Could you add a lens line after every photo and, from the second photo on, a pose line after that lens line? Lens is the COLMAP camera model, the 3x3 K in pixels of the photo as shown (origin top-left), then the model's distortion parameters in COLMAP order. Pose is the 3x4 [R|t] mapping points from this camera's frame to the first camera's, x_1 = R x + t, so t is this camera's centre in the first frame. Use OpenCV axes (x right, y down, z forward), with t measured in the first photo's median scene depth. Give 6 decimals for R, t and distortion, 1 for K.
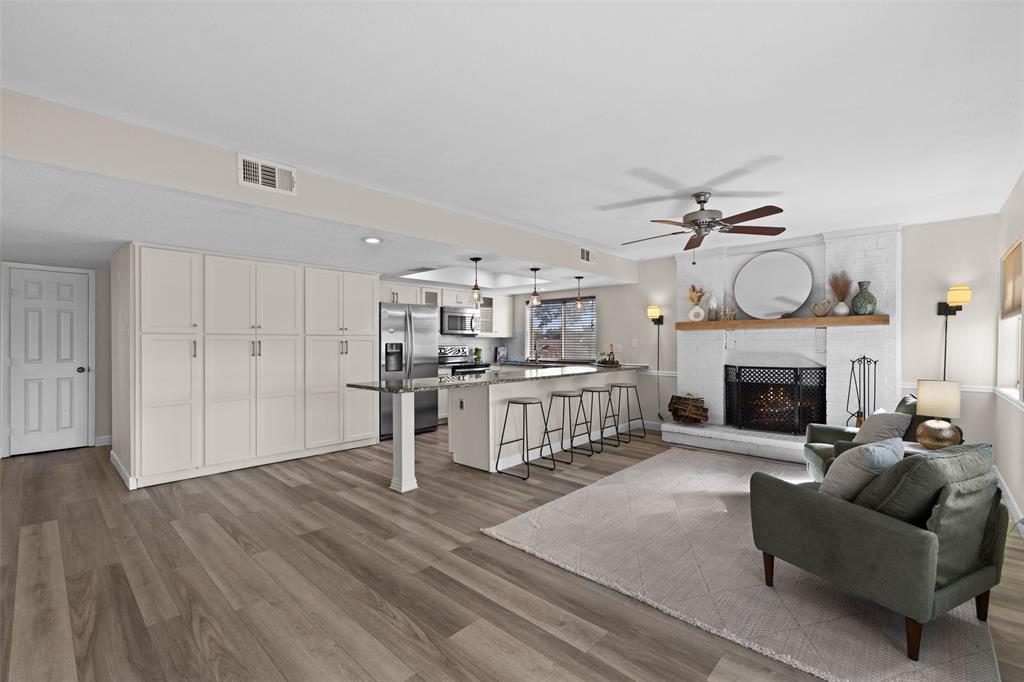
lens RADIAL K [[446.5, 0, 509.8], [0, 446.5, 343.0], [0, 0, 1]] dist [-0.001010, 0.000228]
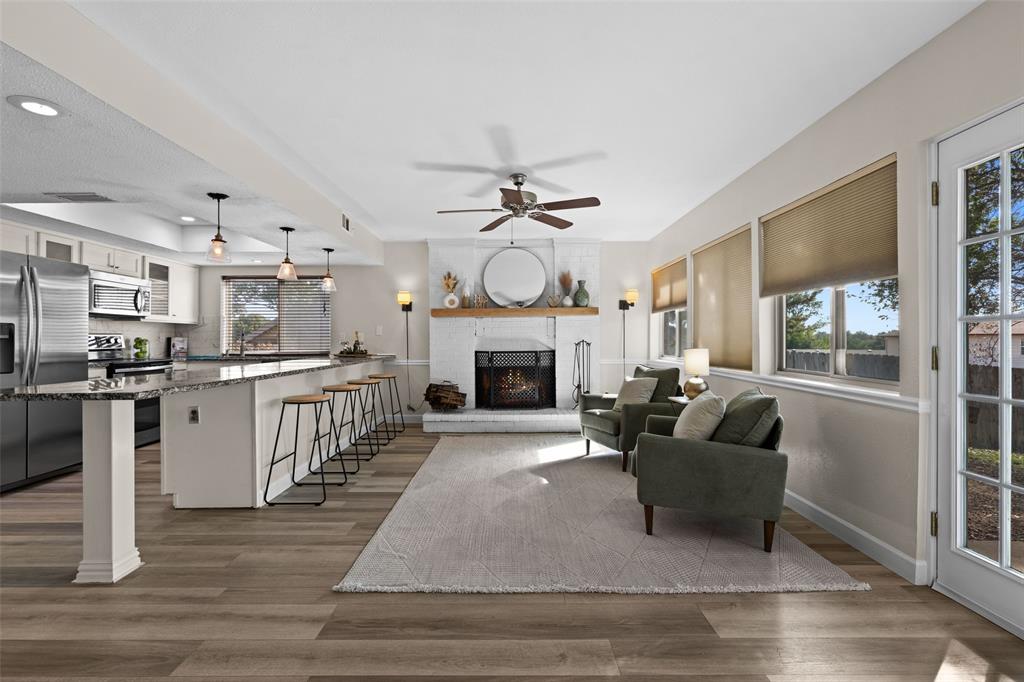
lens RADIAL K [[448.2, 0, 510.5], [0, 448.2, 336.8], [0, 0, 1]] dist [0.000186, 0.000409]
pose [[0.731219, 0.003462, 0.682134, -0.220237], [0.004696, 0.999938, -0.010109, 0.033632], [-0.682127, 0.010595, 0.731157, 0.216767]]
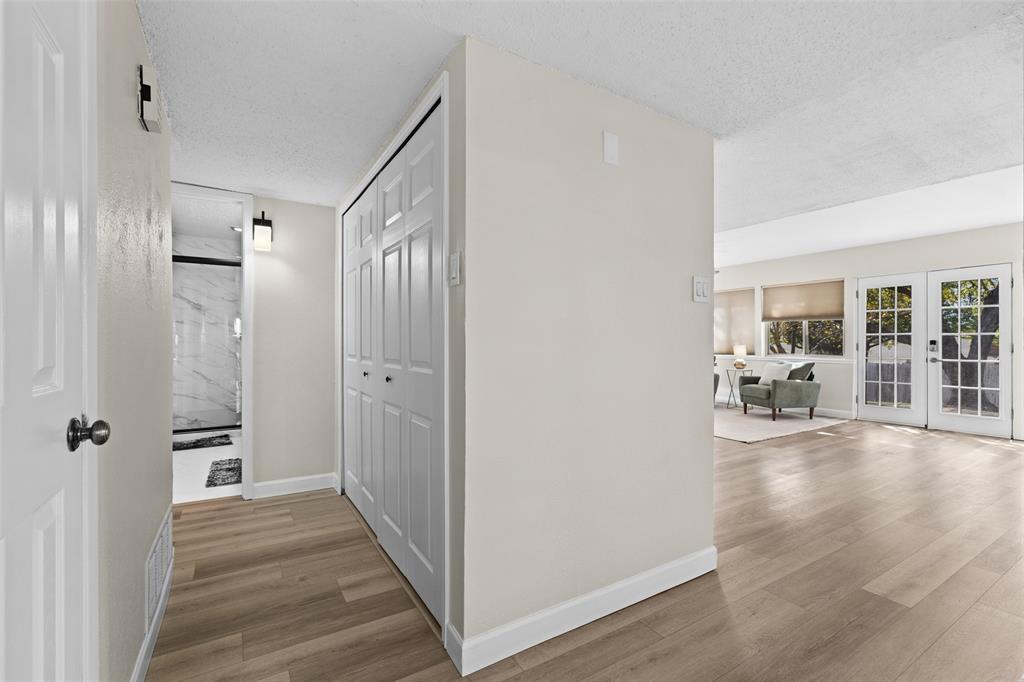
lens RADIAL K [[446.5, 0, 509.8], [0, 446.5, 343.0], [0, 0, 1]] dist [-0.001010, 0.000228]
pose [[0.268186, -0.003691, 0.963360, -1.255012], [0.005284, 0.999983, 0.002360, 0.031449], [-0.963353, 0.004457, 0.268201, 0.934798]]
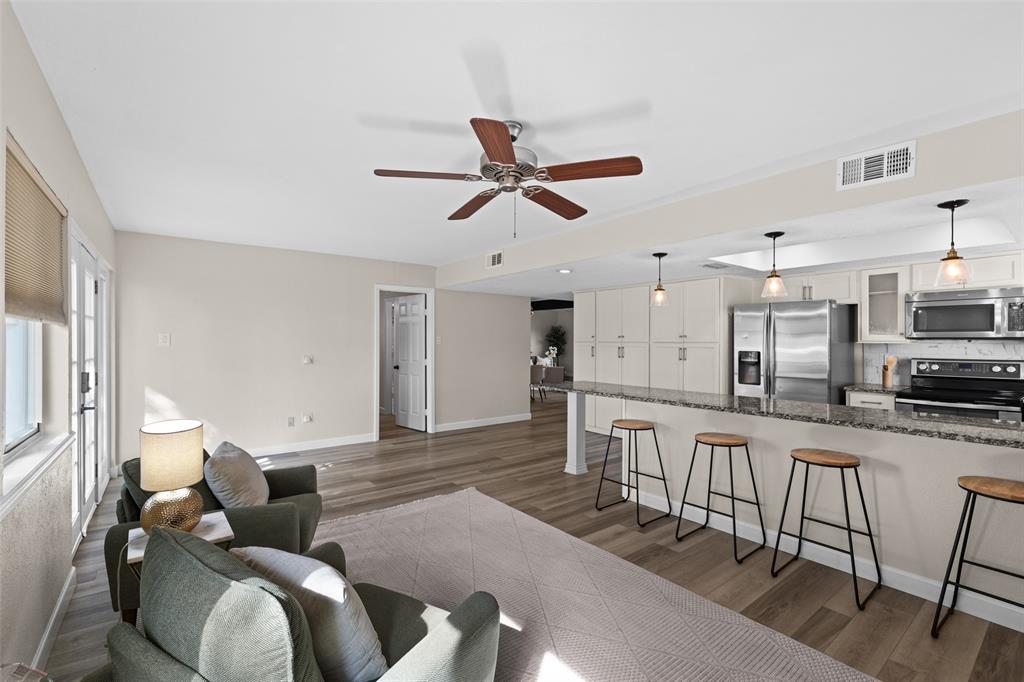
lens RADIAL K [[446.5, 0, 509.8], [0, 446.5, 343.0], [0, 0, 1]] dist [-0.001010, 0.000228]
pose [[-0.160455, 0.004374, -0.987033, 0.839925], [-0.005687, 0.999969, 0.005355, -0.022037], [0.987027, 0.006472, -0.160425, 0.879649]]
